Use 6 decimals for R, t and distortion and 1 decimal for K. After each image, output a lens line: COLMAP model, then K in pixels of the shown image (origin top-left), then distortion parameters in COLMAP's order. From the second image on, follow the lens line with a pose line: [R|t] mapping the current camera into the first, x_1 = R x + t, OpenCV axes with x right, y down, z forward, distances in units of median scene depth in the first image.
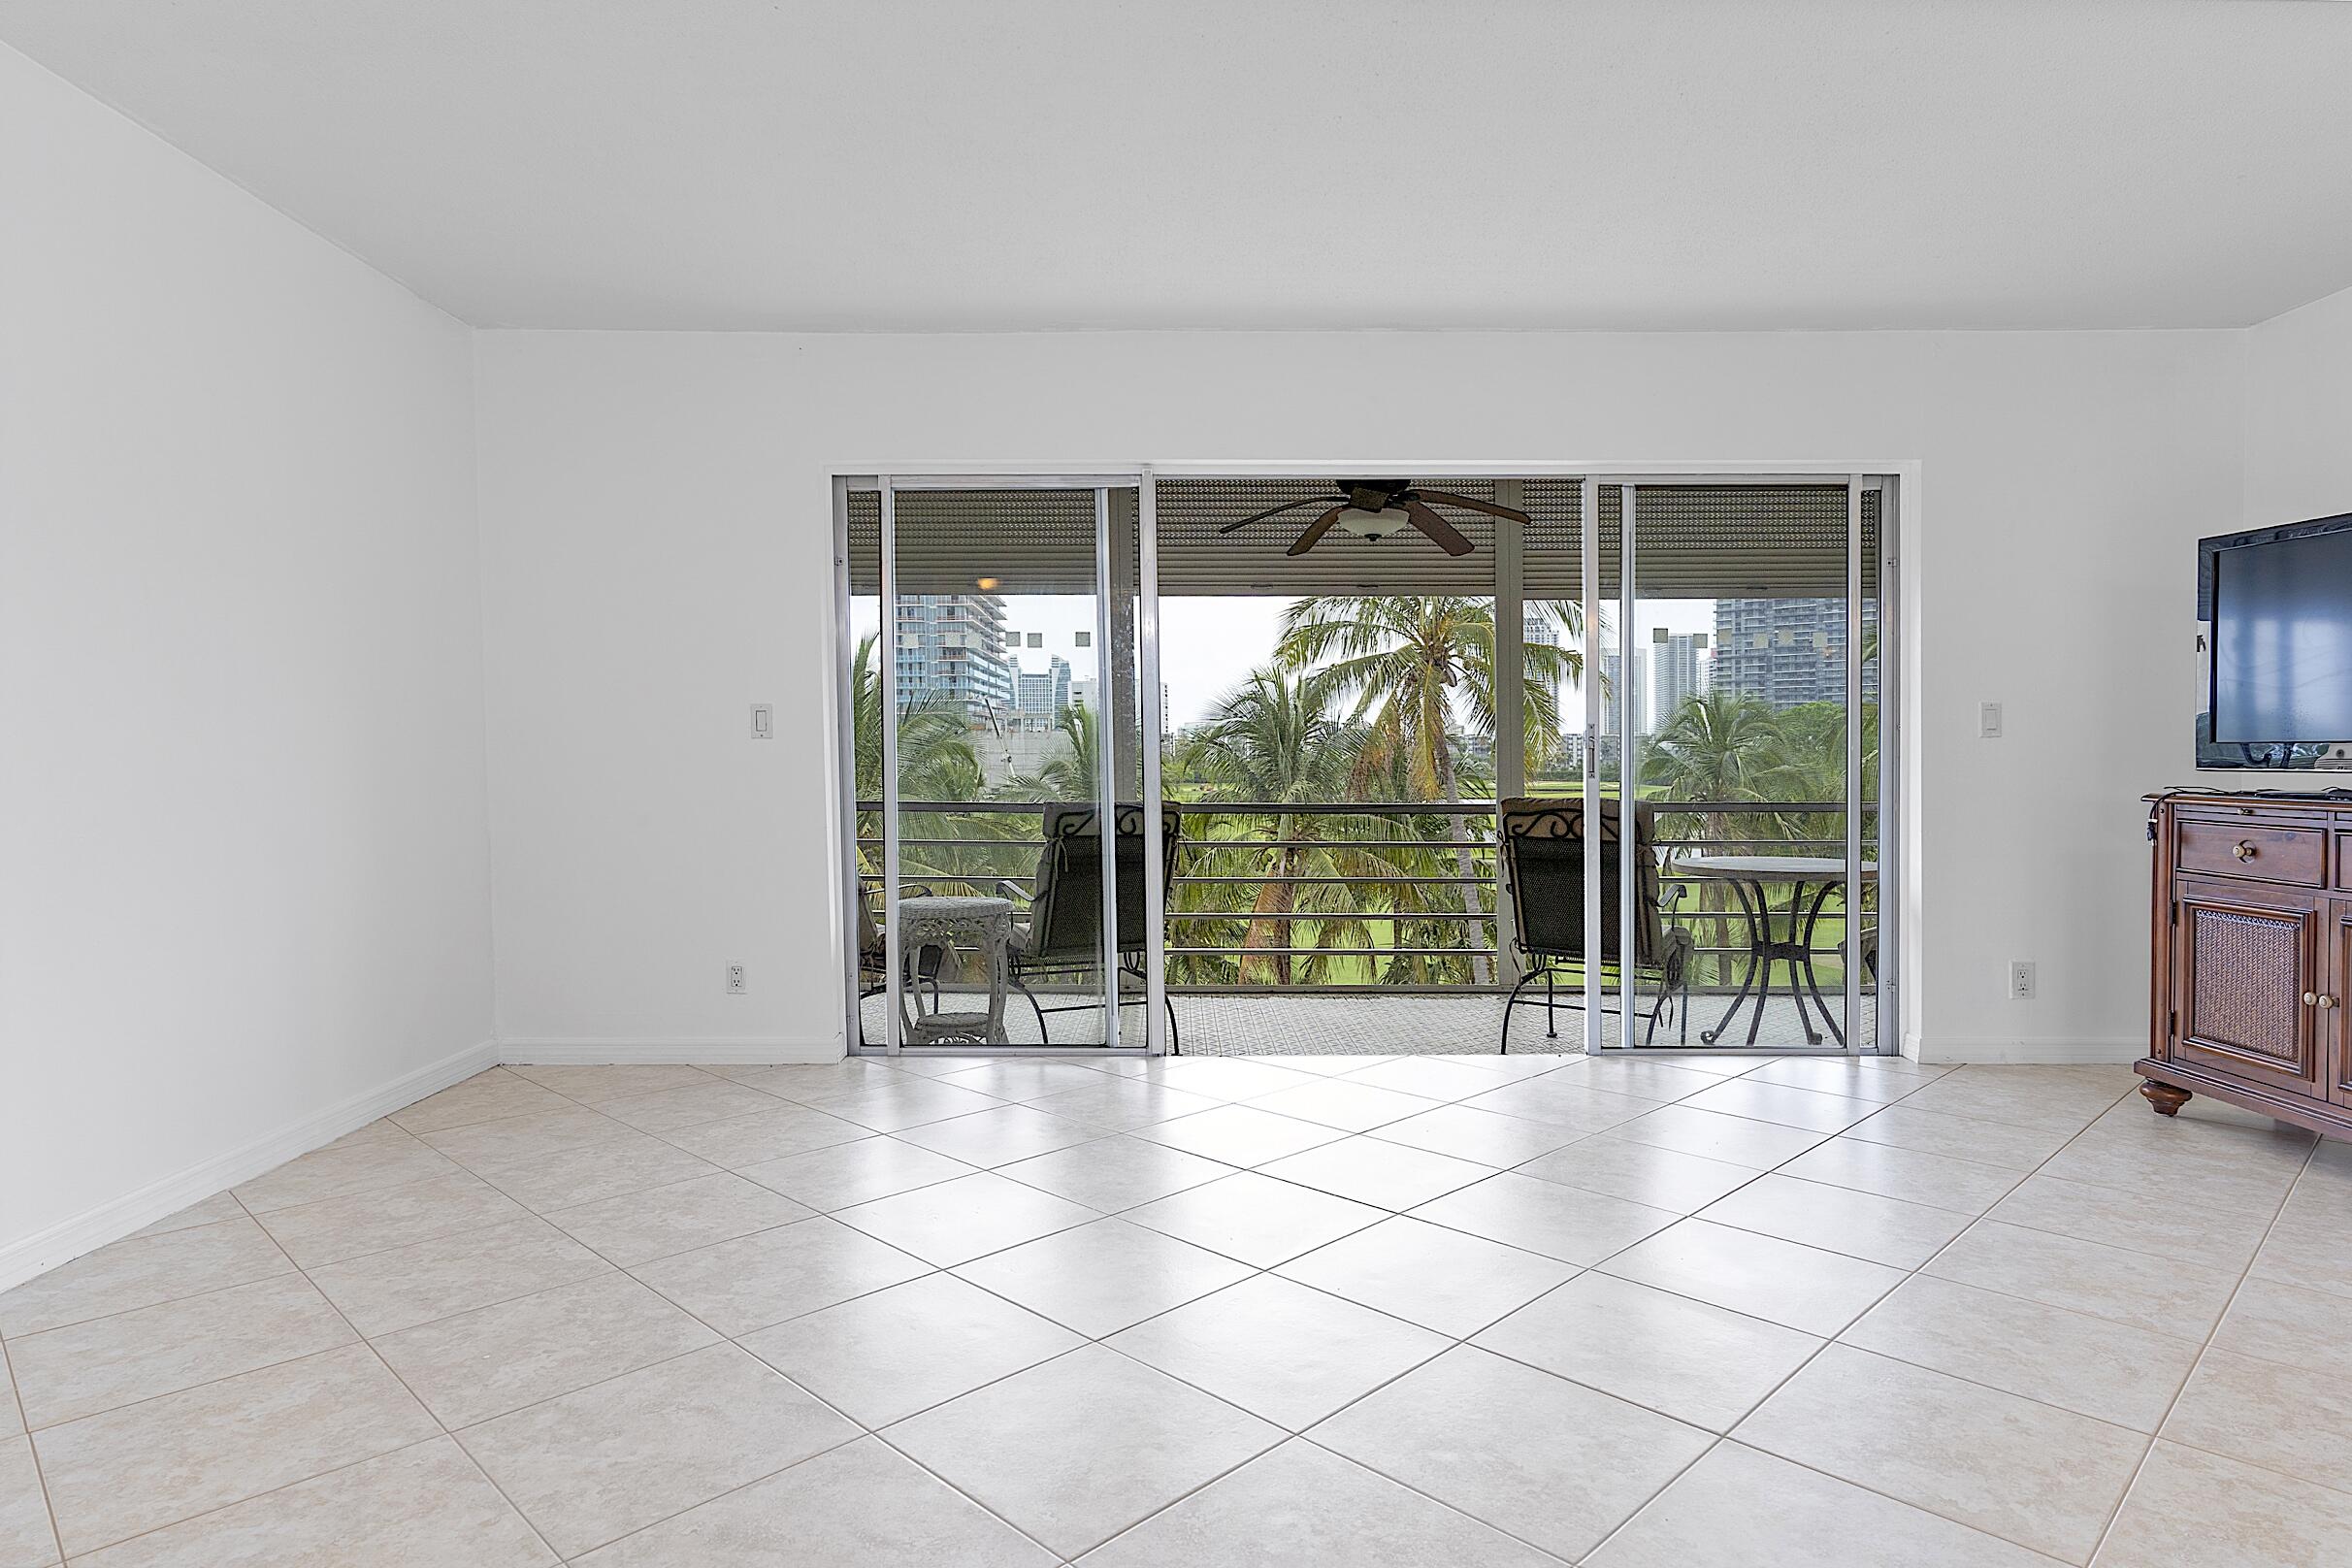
lens RADIAL K [[1400.5, 0, 1176.0], [0, 1400.5, 784.0], [0, 0, 1]] dist [-0.002685, 0.000747]
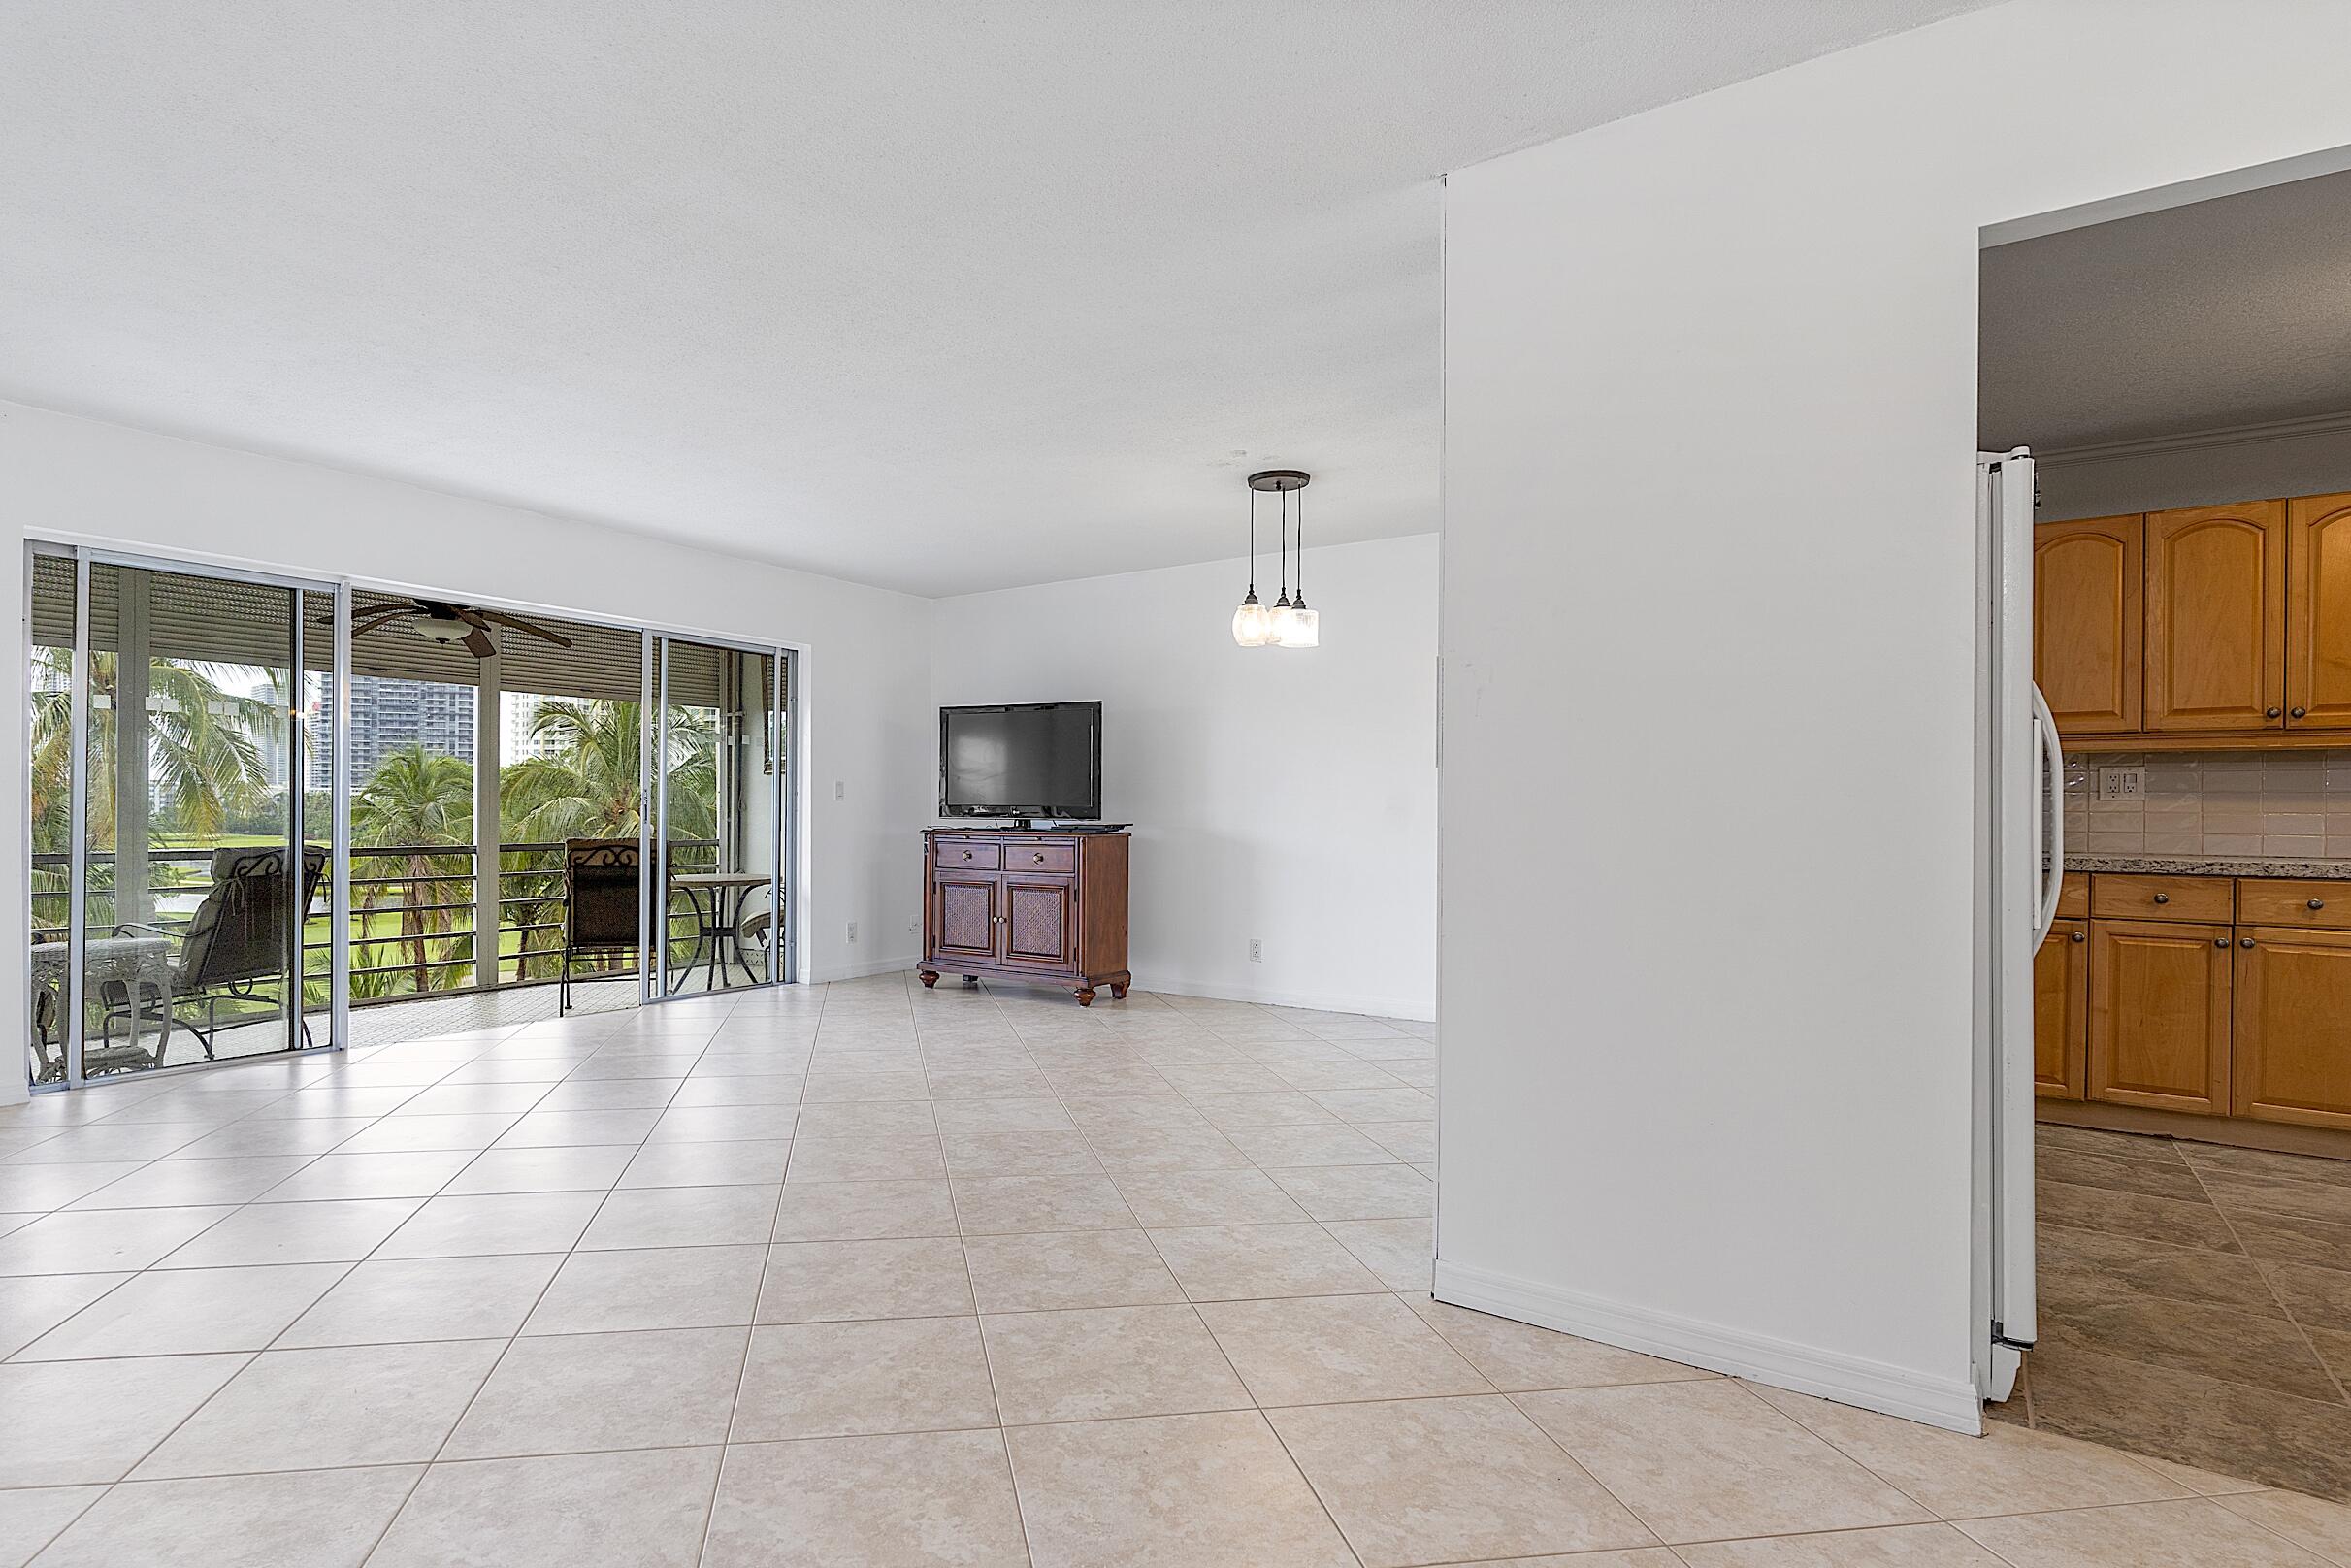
lens RADIAL K [[1408.5, 0, 1175.0], [0, 1408.5, 810.1], [0, 0, 1]] dist [0.161694, 0.000181]
pose [[0.496504, 0.001299, 0.868034, -0.805521], [0.011457, 0.999902, -0.008050, -0.000709], [-0.867959, 0.013942, 0.496440, -0.300037]]
